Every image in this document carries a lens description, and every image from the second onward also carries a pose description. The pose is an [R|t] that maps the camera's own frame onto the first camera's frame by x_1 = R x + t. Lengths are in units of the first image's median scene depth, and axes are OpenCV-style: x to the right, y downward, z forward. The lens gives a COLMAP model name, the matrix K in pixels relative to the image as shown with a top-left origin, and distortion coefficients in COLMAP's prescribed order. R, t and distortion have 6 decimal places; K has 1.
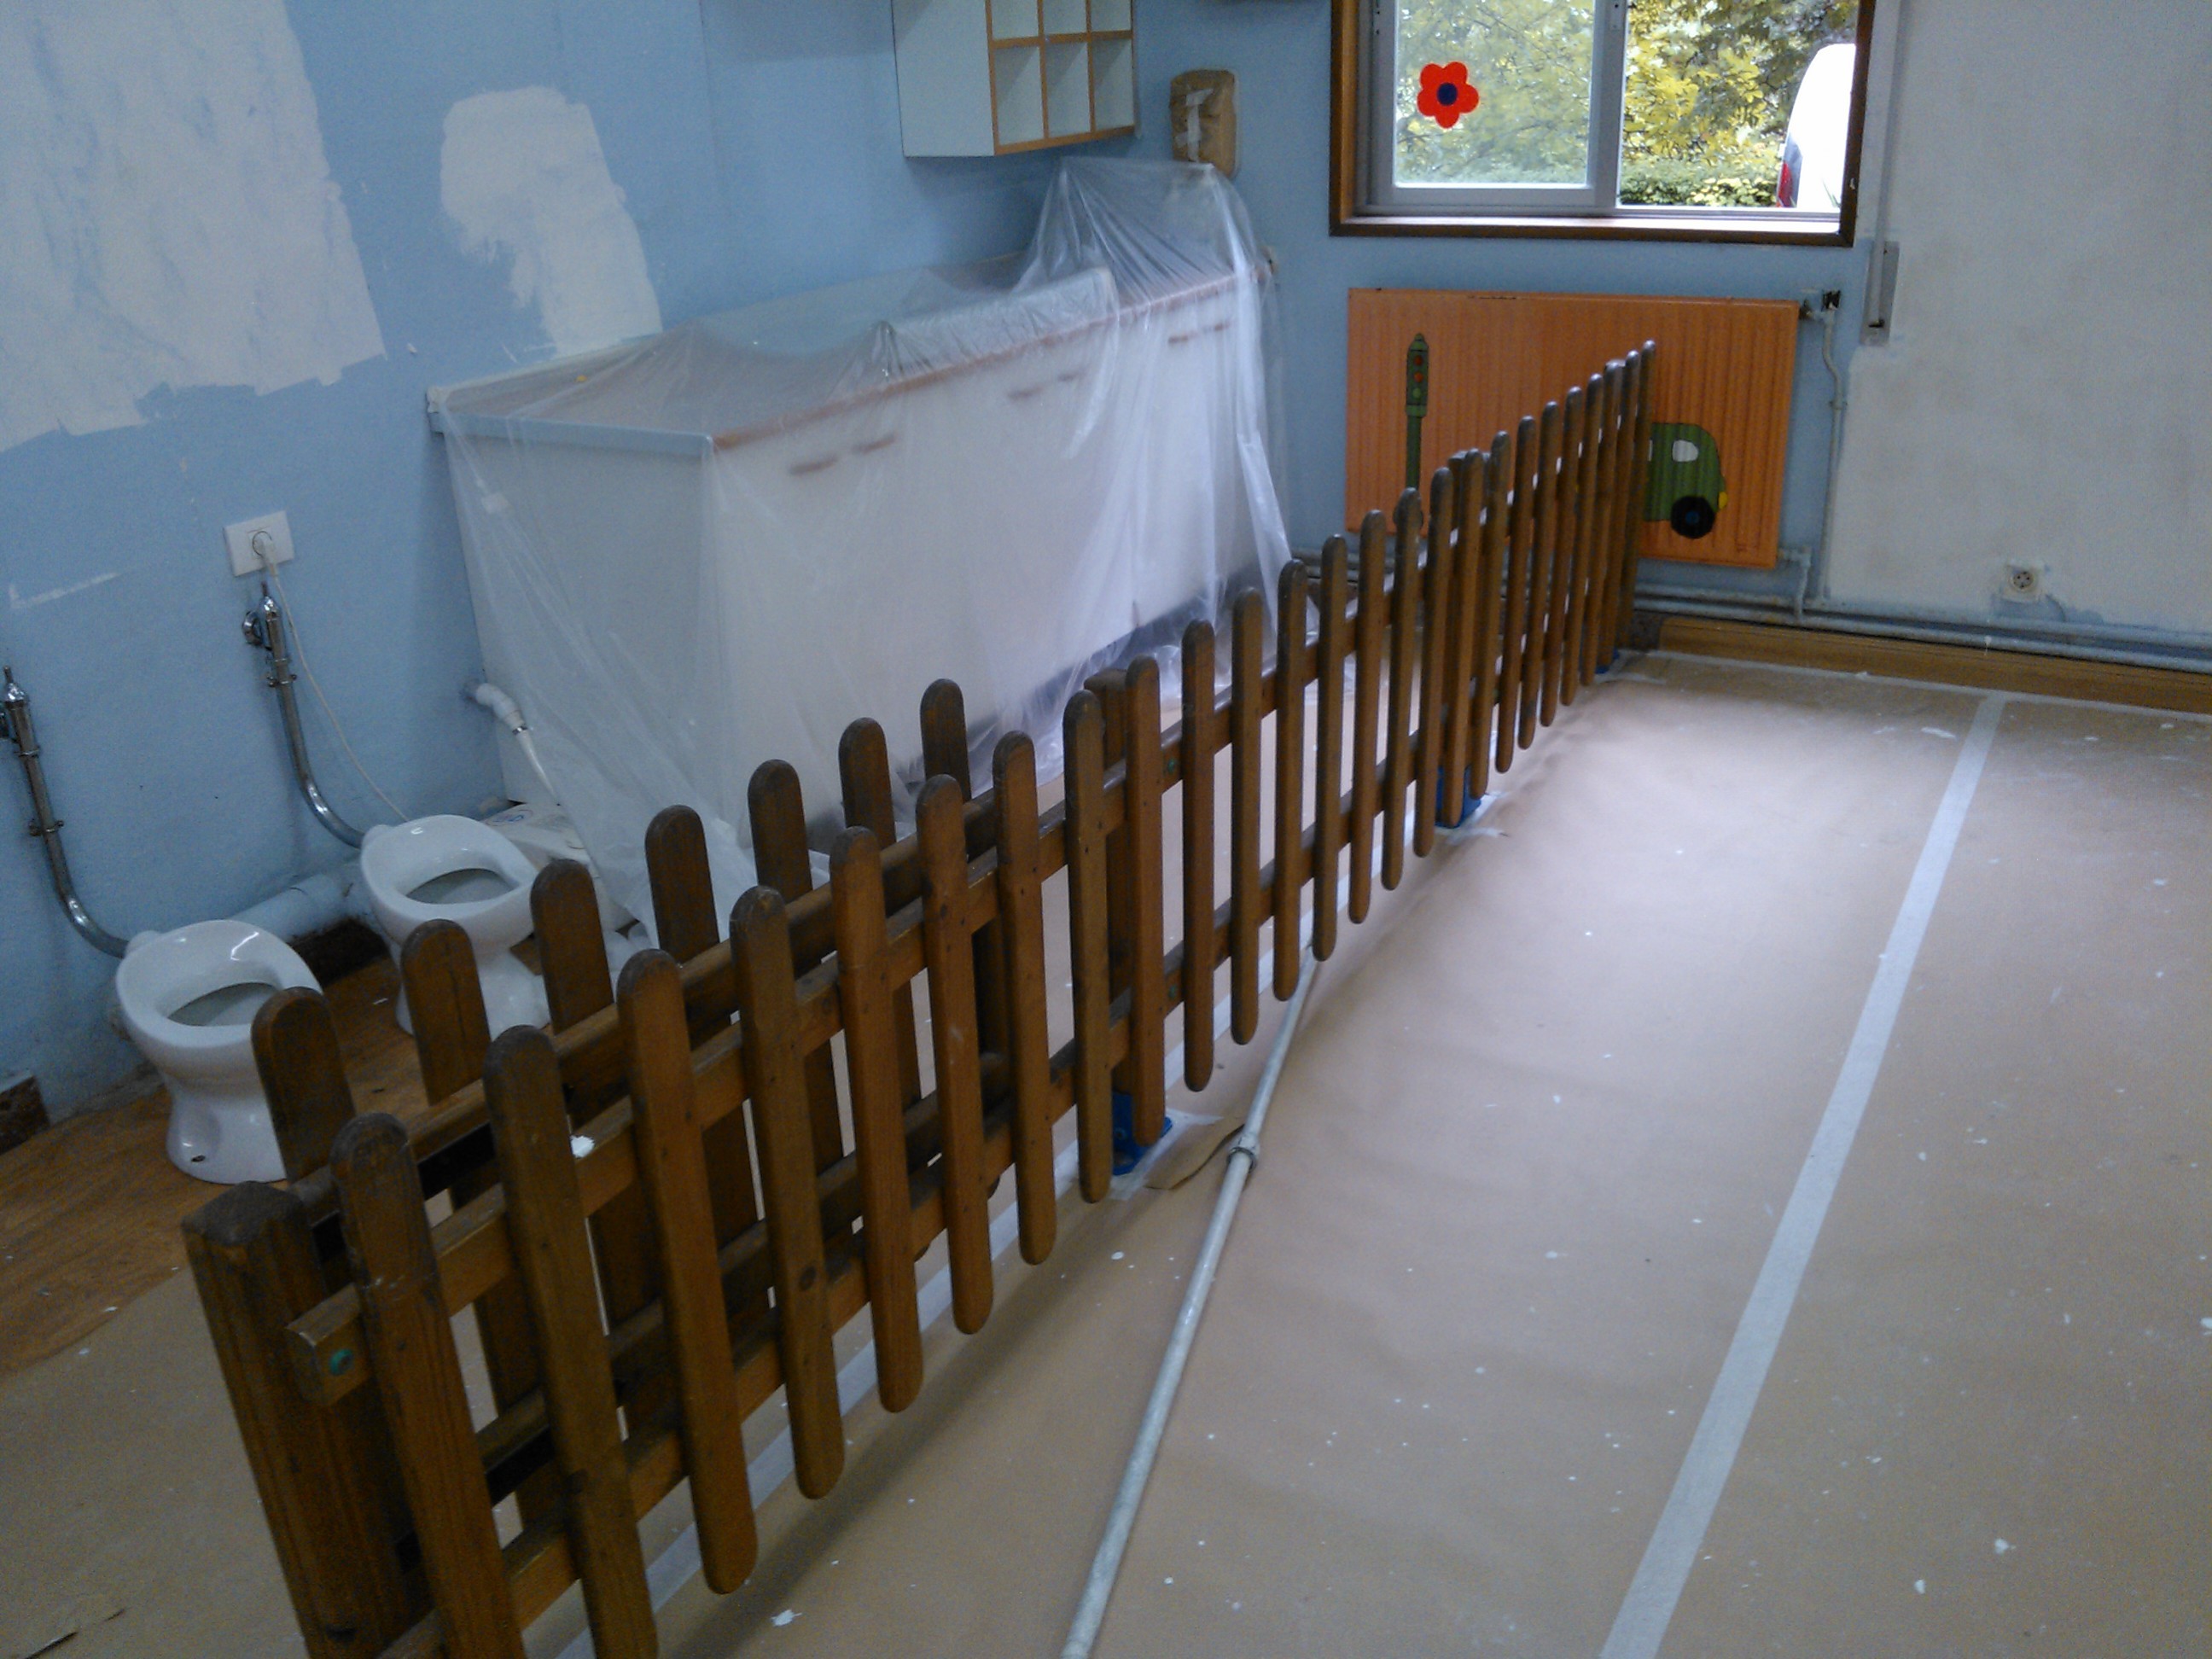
lens RADIAL K [[1897.9, 0, 1081.8], [0, 1897.9, 832.9], [0, 0, 1]] dist [0.035816, -0.126428]
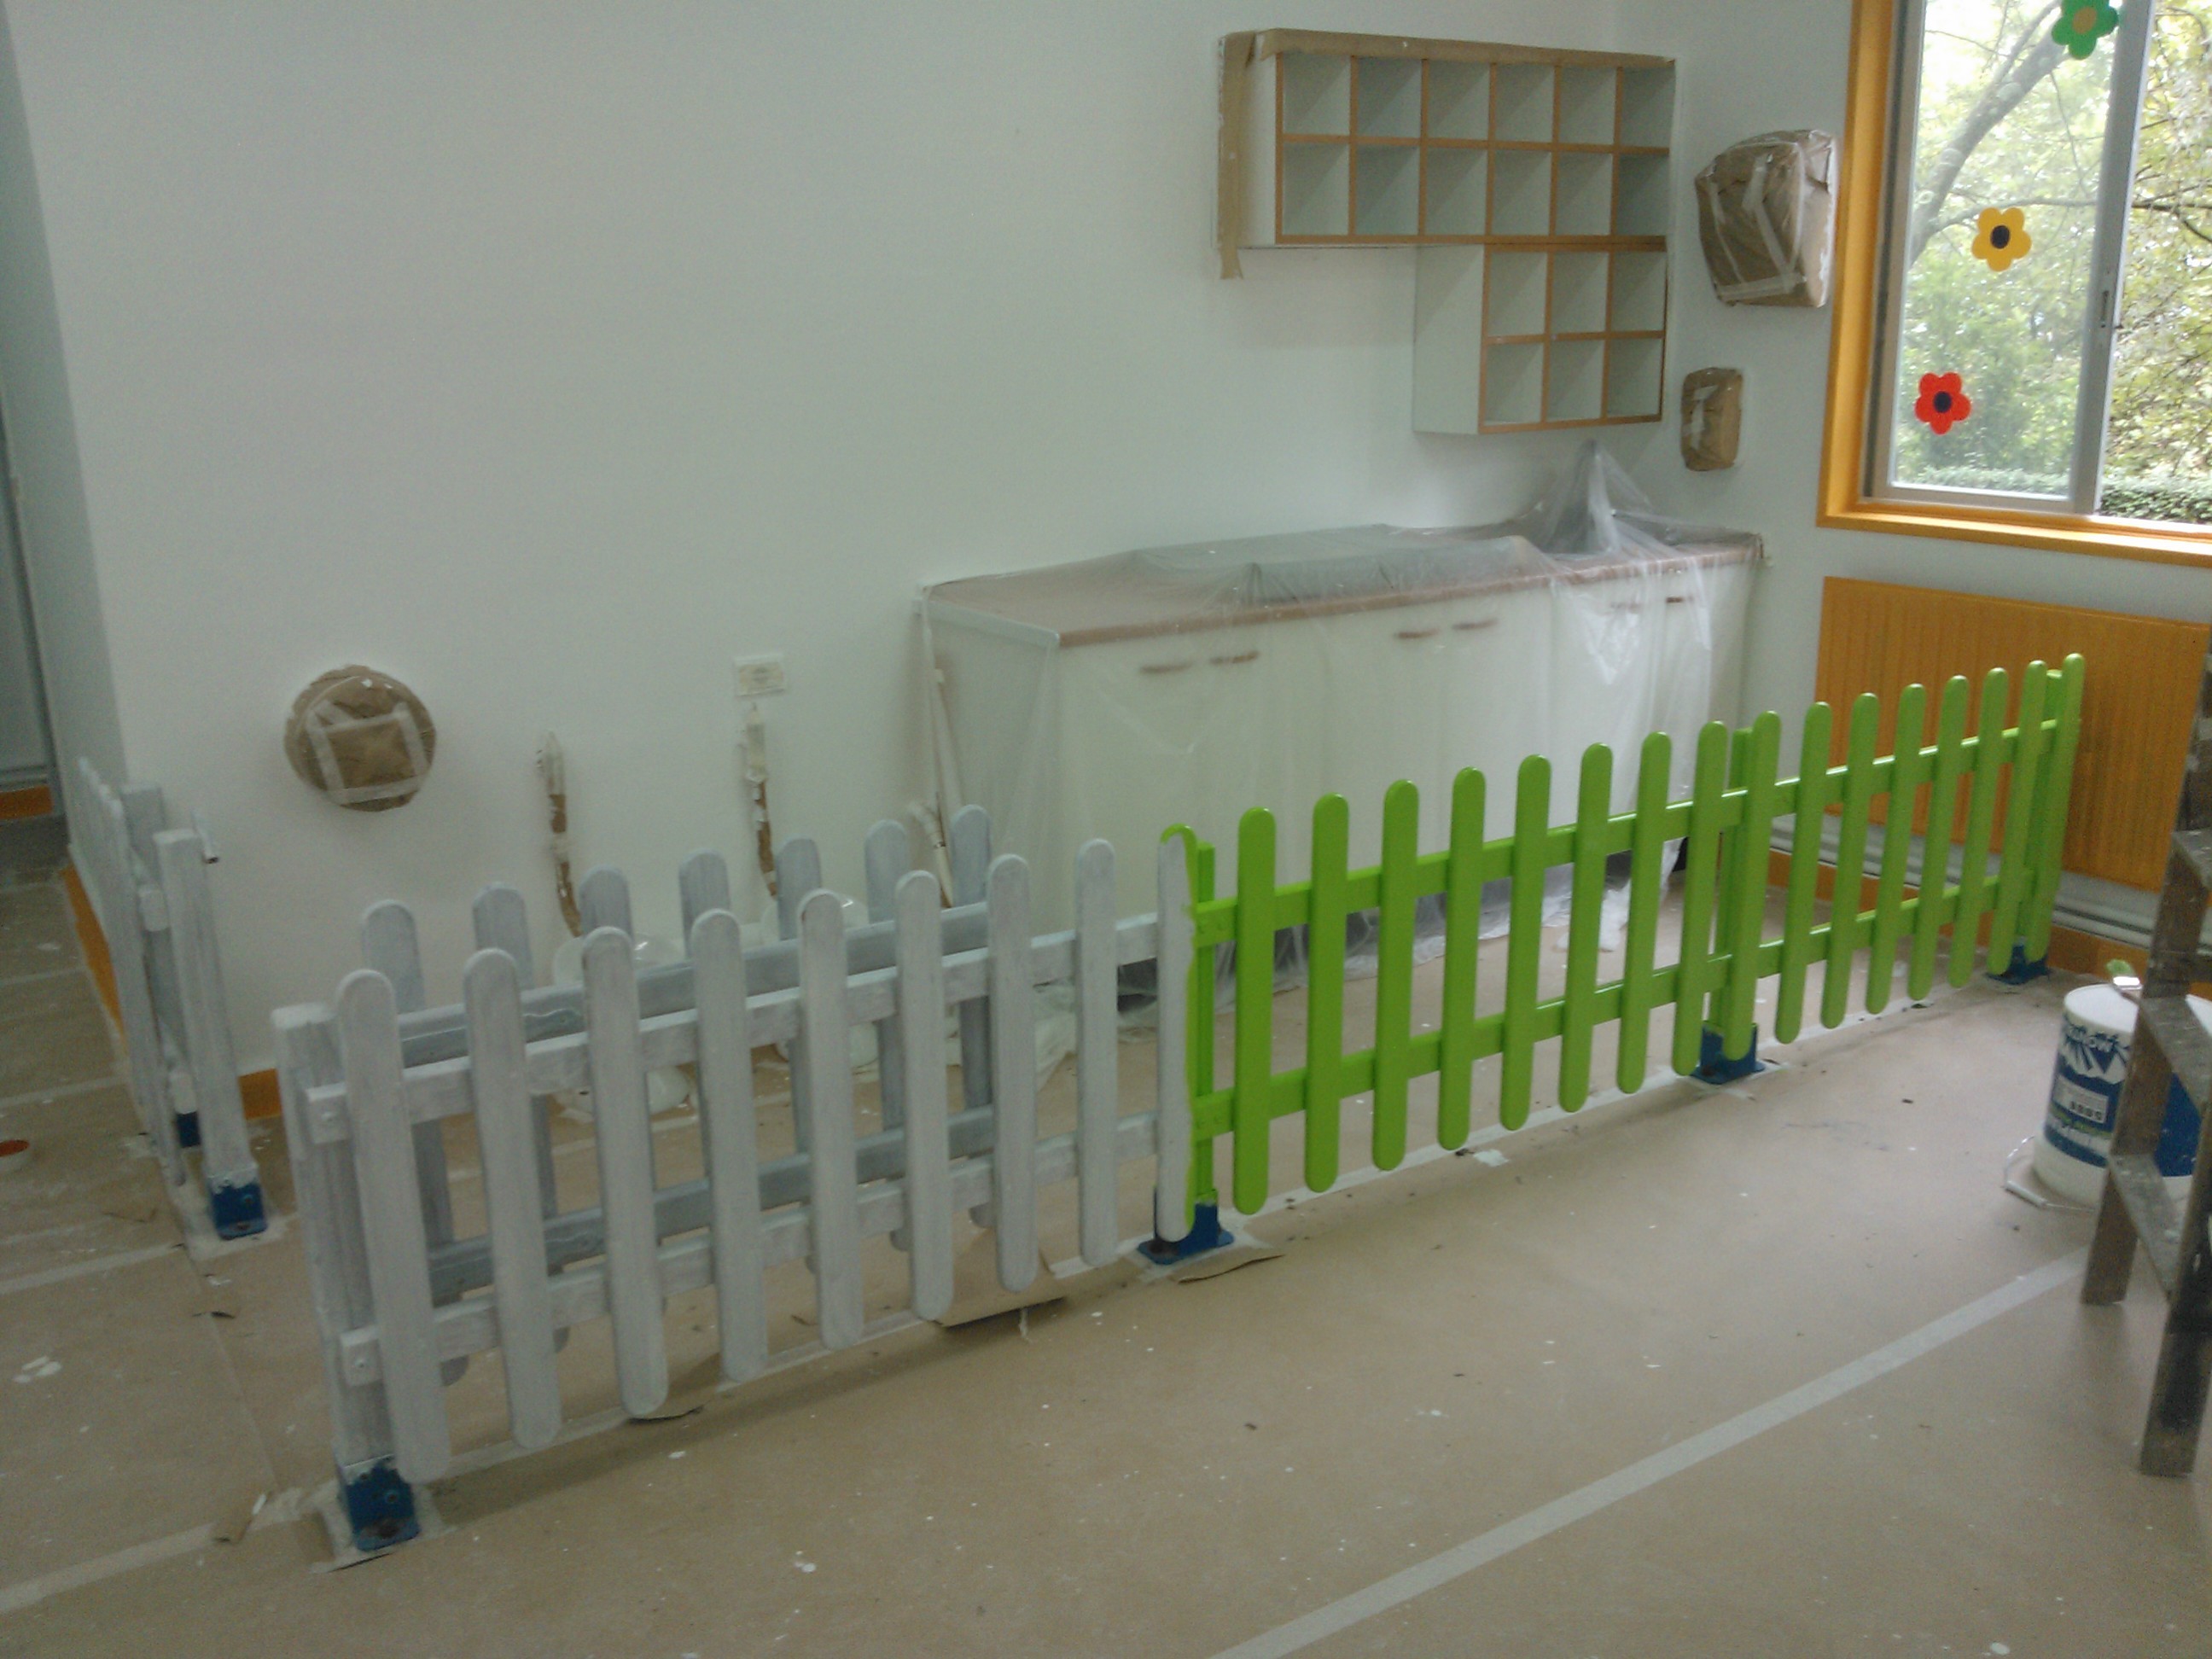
lens RADIAL K [[1897.9, 0, 1120.3], [0, 1897.9, 861.9], [0, 0, 1]] dist [0.035816, -0.126428]
pose [[0.884776, 0.155575, -0.439282, 0.300777], [-0.202309, 0.977400, -0.061325, 0.007504], [0.419813, 0.143130, 0.896254, -0.073398]]
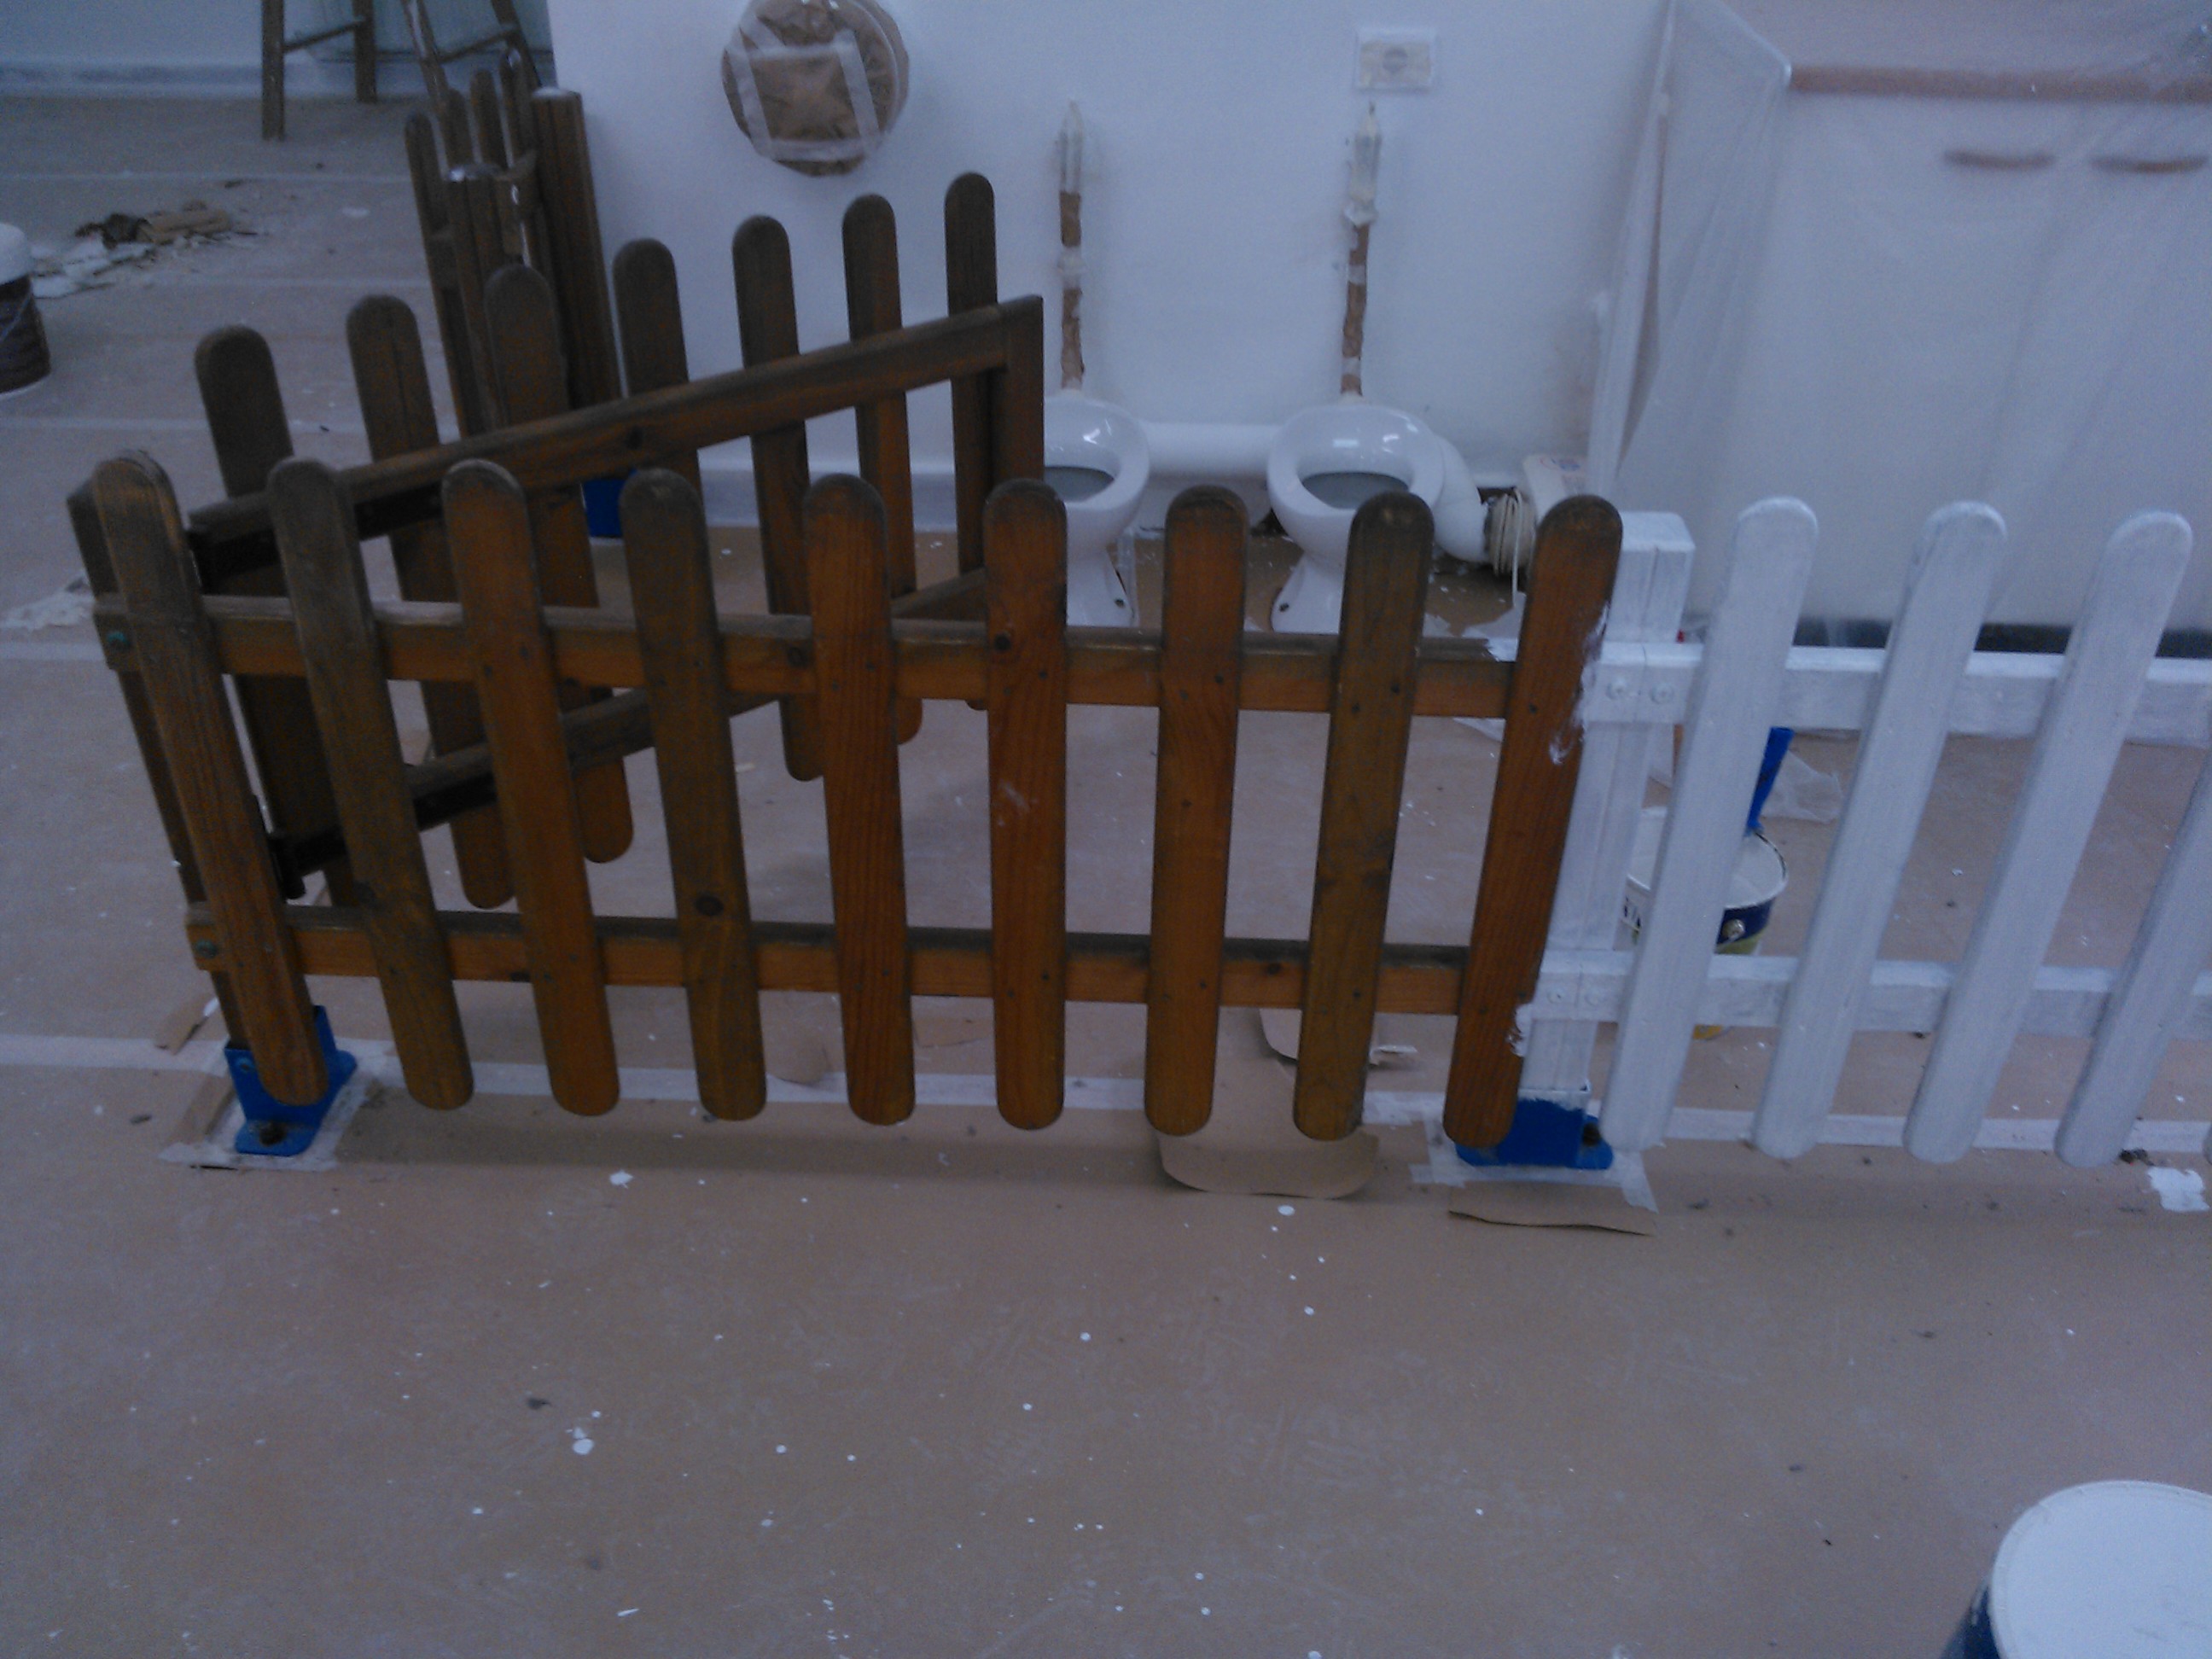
lens RADIAL K [[1897.9, 0, 1099.0], [0, 1897.9, 826.9], [0, 0, 1]] dist [0.035816, -0.126428]
pose [[0.453421, 0.530240, -0.716419, 0.260879], [-0.375228, 0.842653, 0.386187, -0.101689], [0.808464, 0.093715, 0.581037, 0.270566]]
